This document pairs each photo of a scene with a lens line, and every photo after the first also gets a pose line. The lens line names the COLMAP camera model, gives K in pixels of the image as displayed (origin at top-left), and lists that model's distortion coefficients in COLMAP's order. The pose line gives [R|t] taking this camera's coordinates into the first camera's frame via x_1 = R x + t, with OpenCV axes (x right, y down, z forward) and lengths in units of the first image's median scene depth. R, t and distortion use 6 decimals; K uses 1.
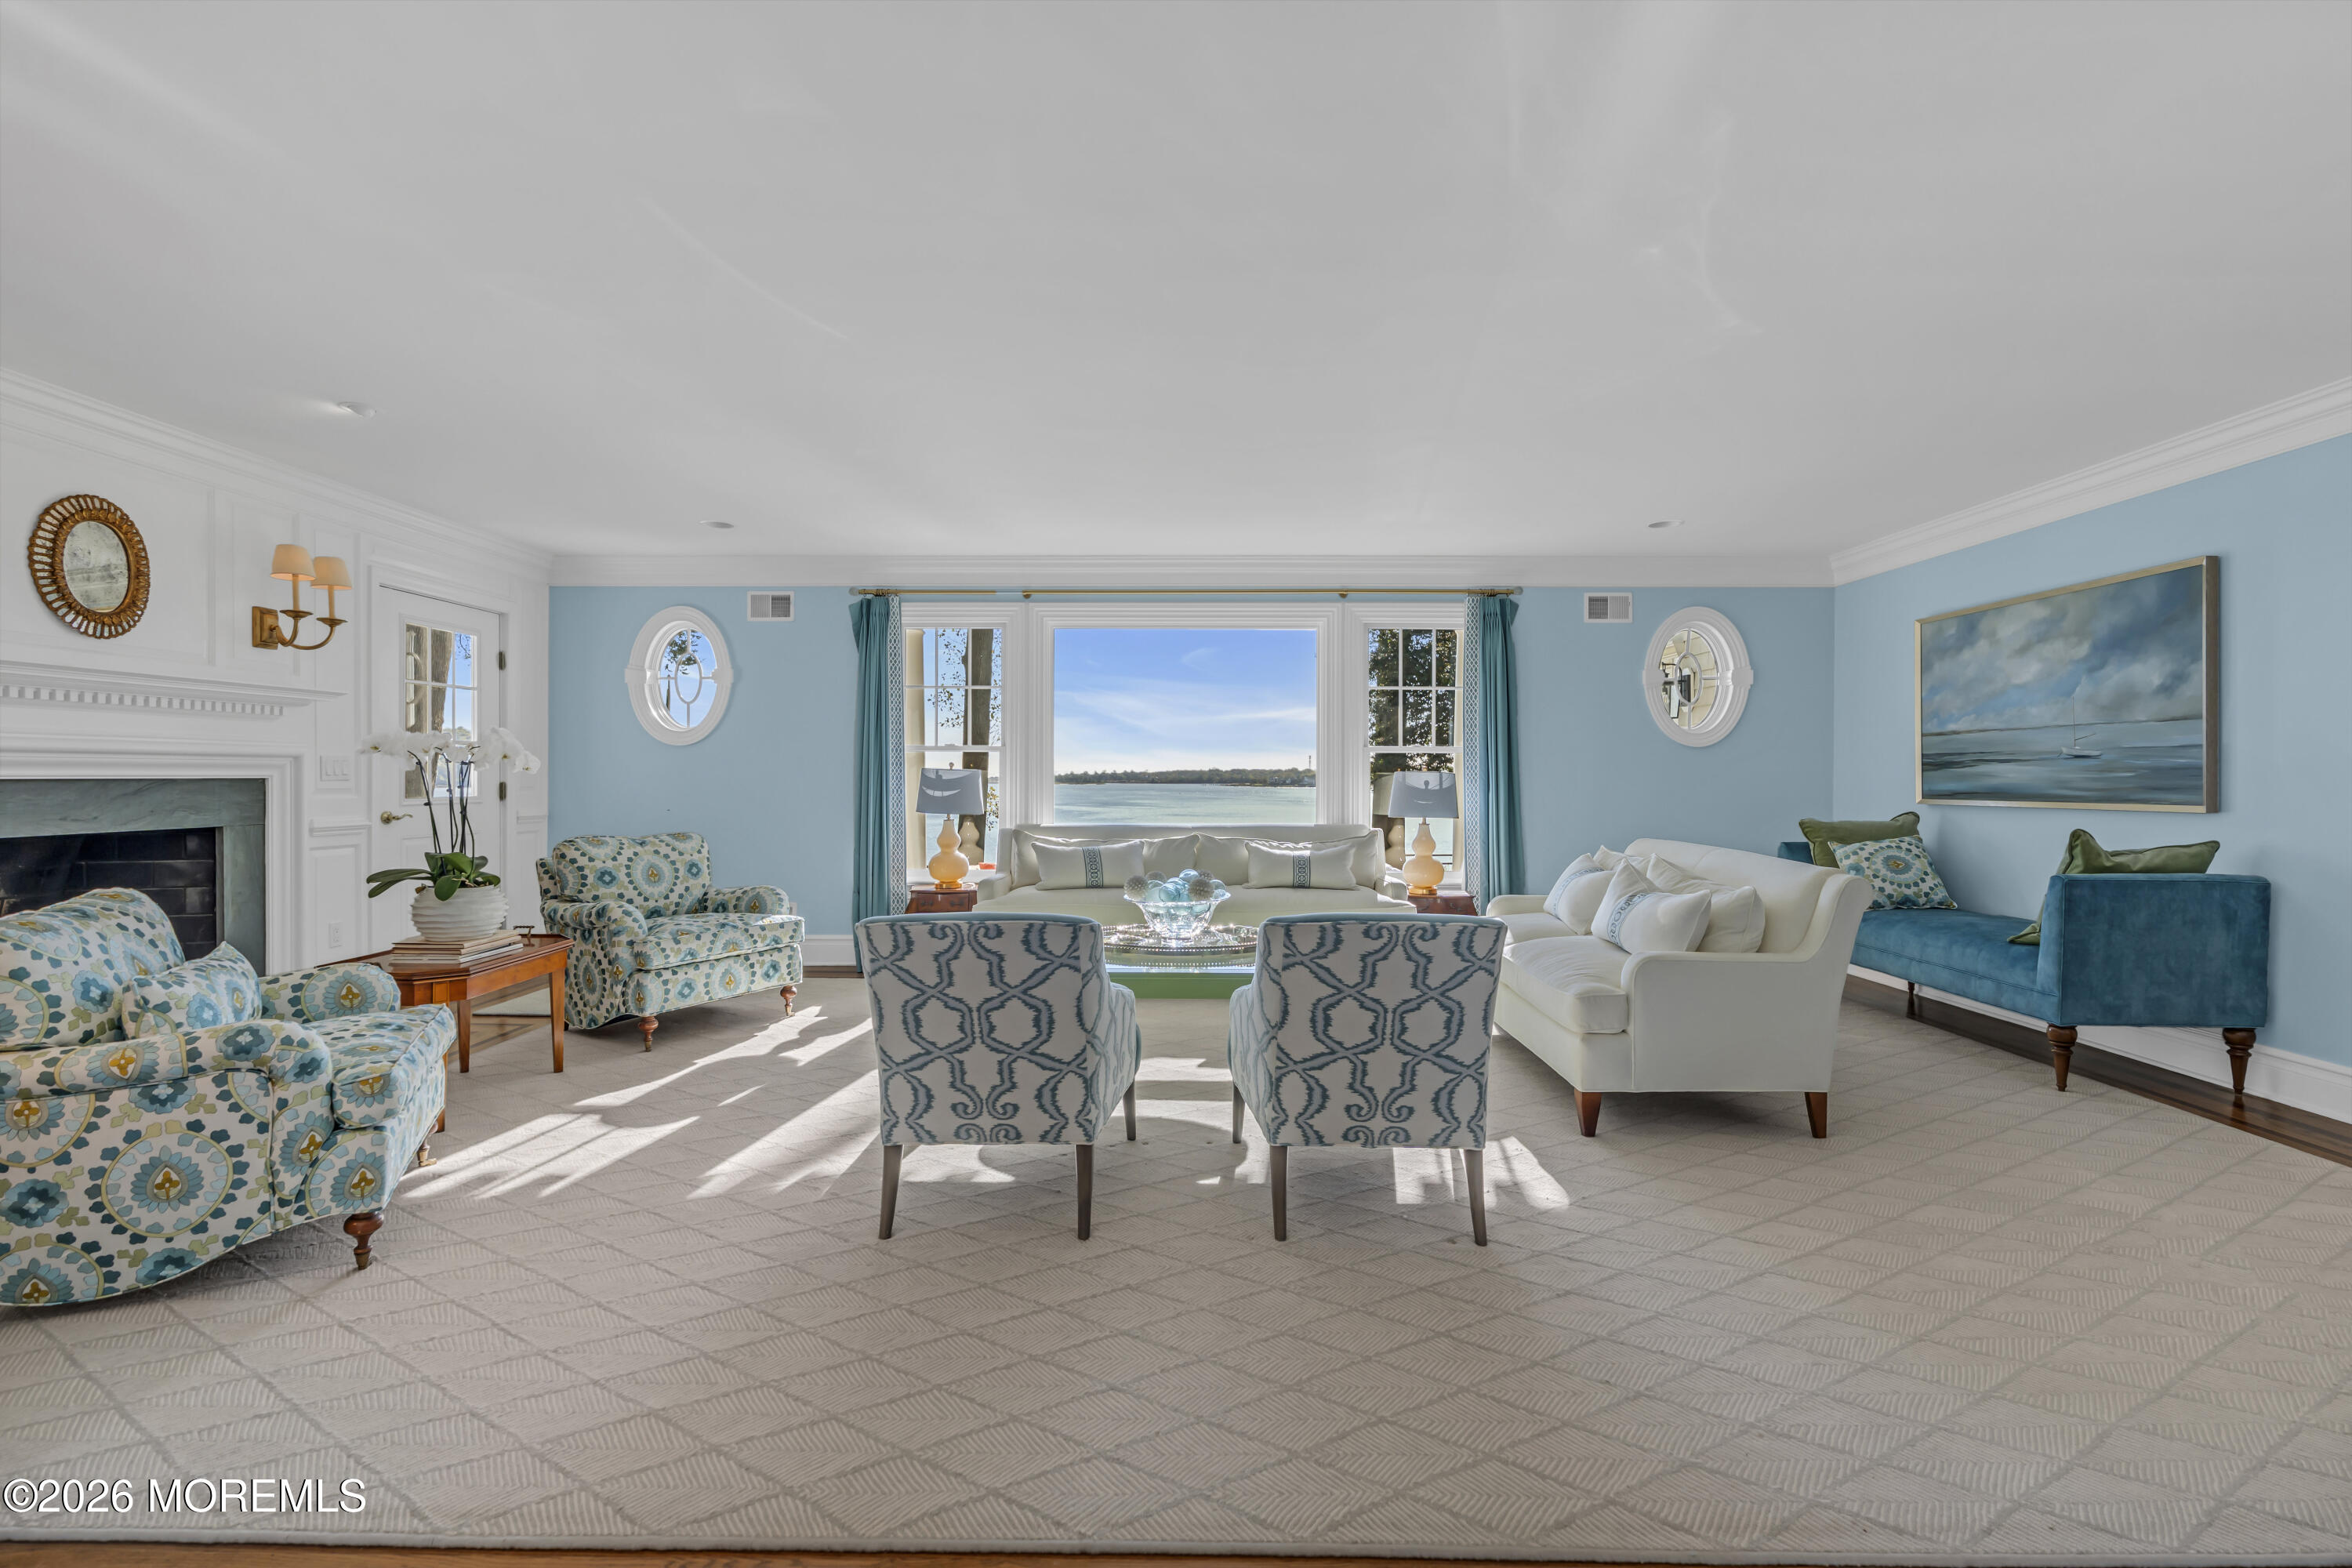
lens RADIAL K [[1064.3, 0, 1175.3], [0, 1064.3, 784.2], [0, 0, 1]] dist [-0.006998, 0.001659]
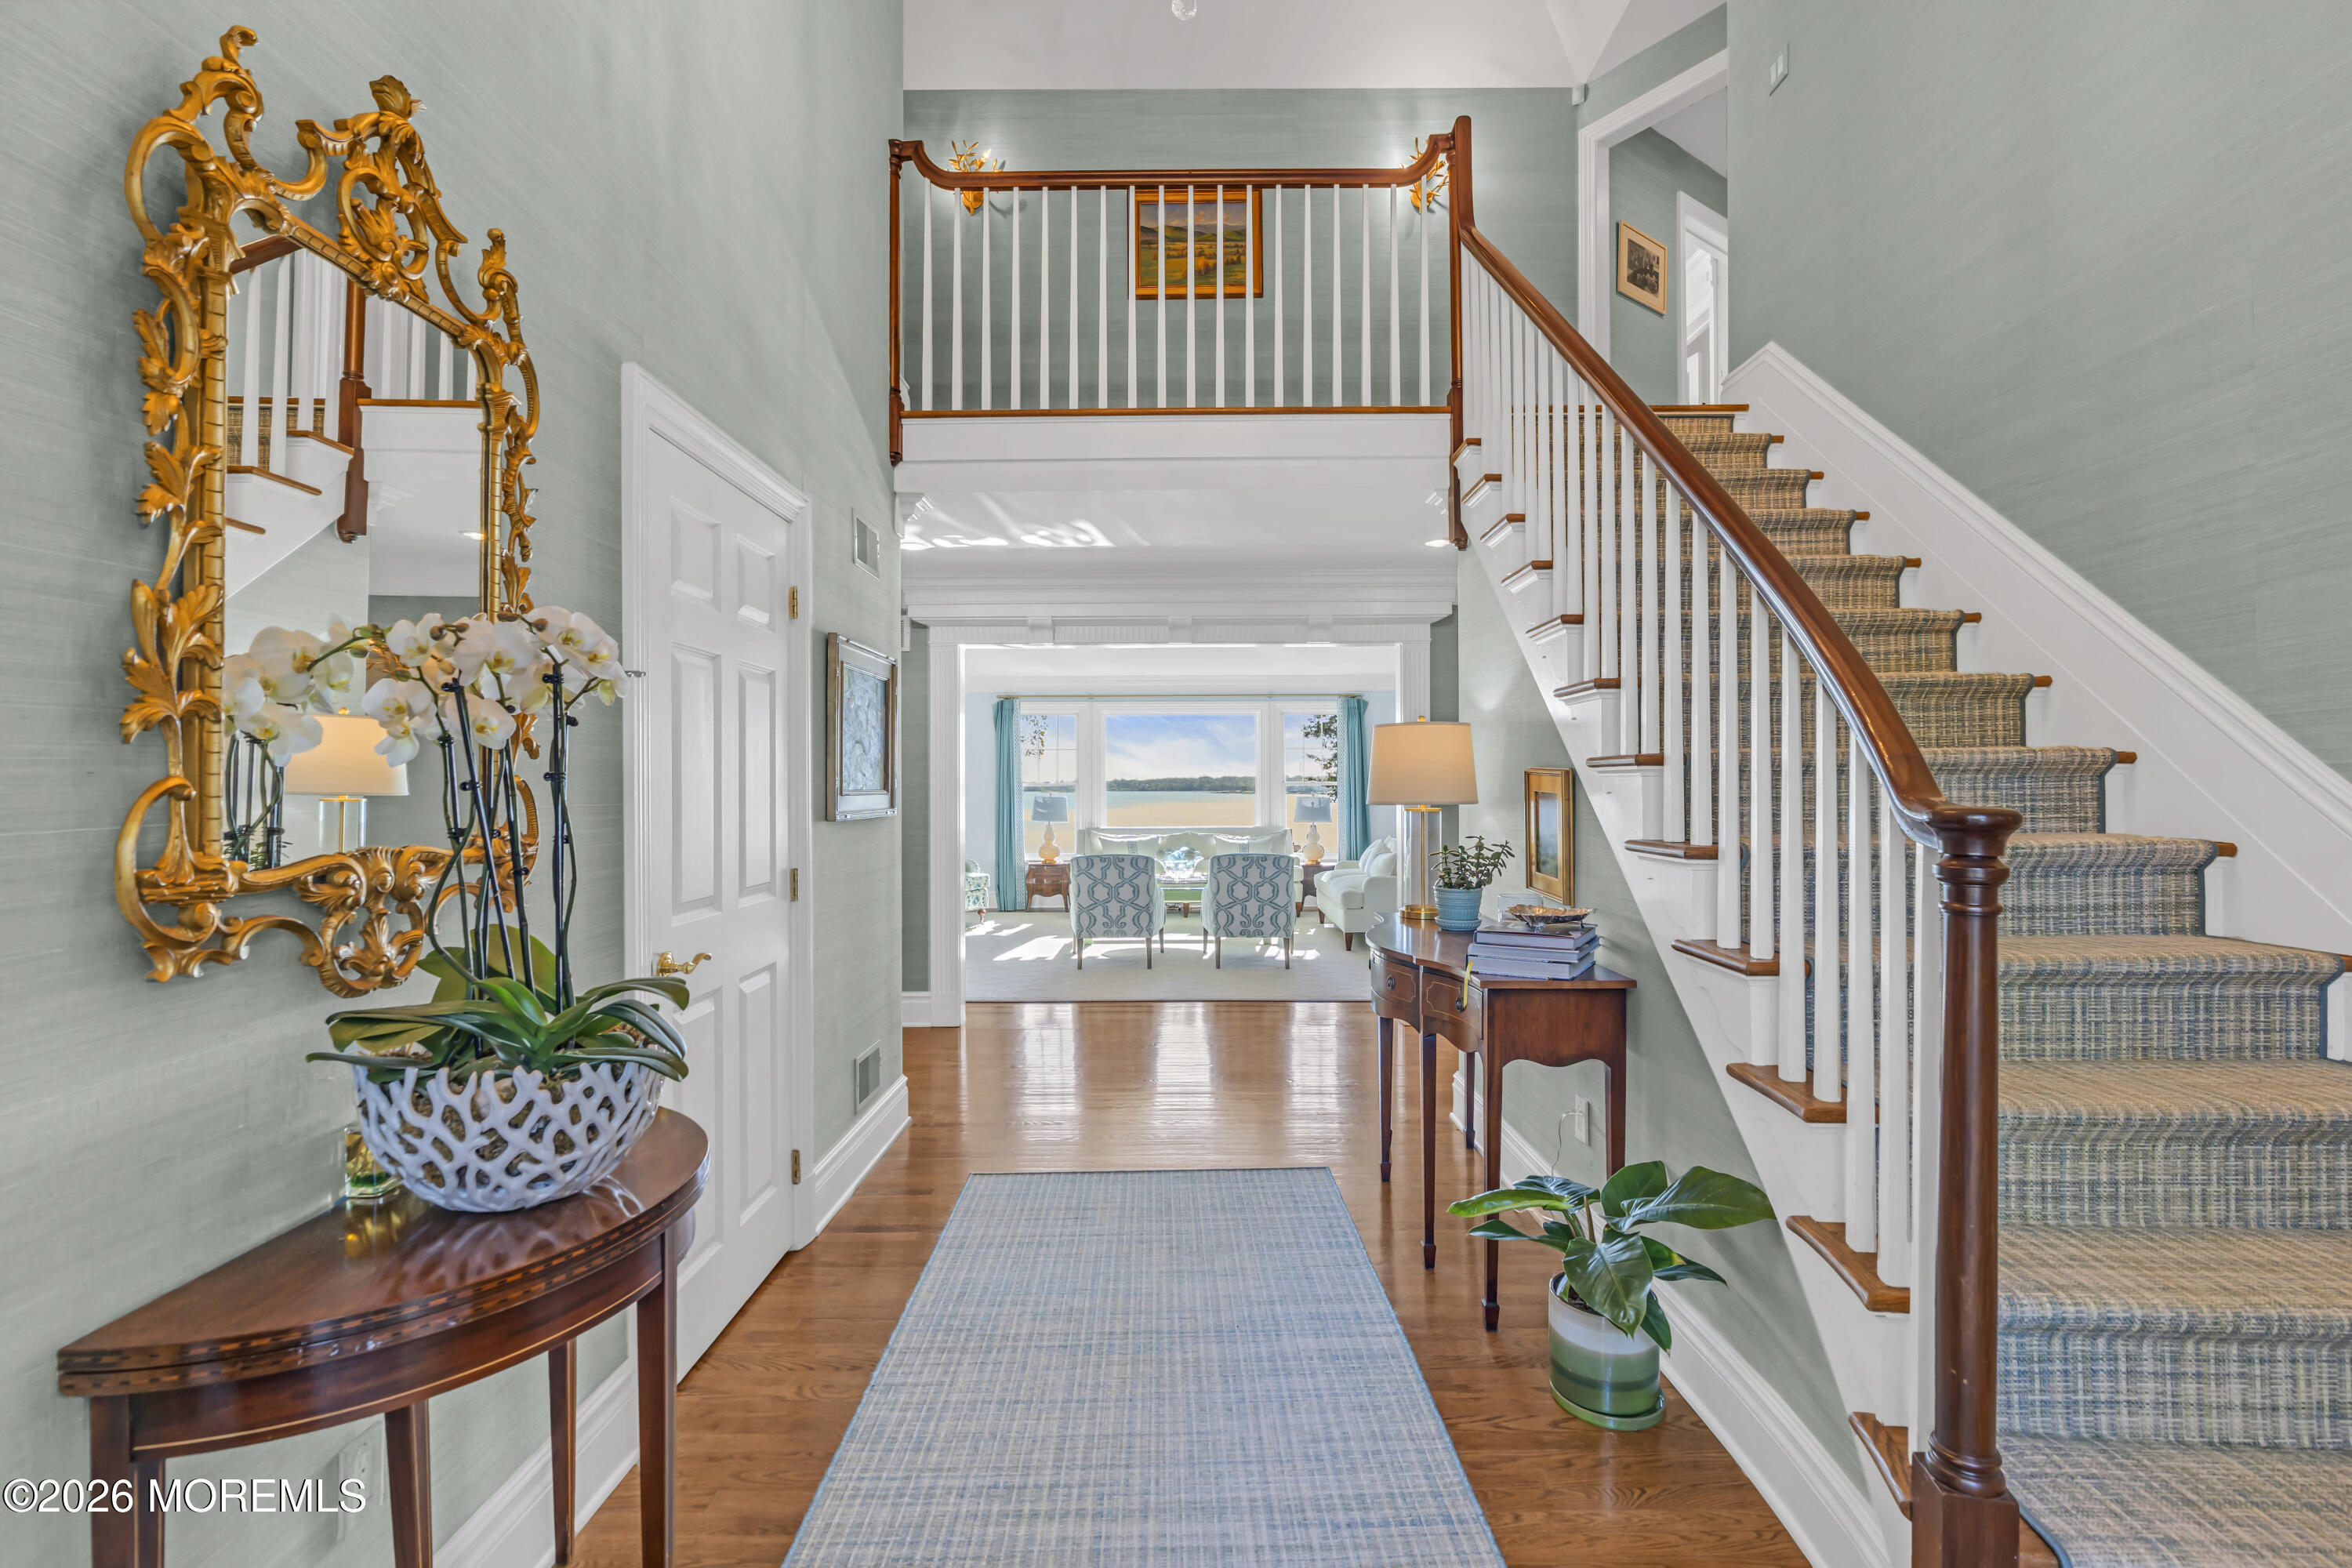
lens RADIAL K [[1064.3, 0, 1176.9], [0, 1064.3, 787.7], [0, 0, 1]] dist [-0.006998, 0.001659]
pose [[0.999925, -0.006881, 0.010173, -0.037882], [0.006924, 0.999967, -0.004150, -0.049682], [-0.010144, 0.004220, 0.999940, -1.886984]]
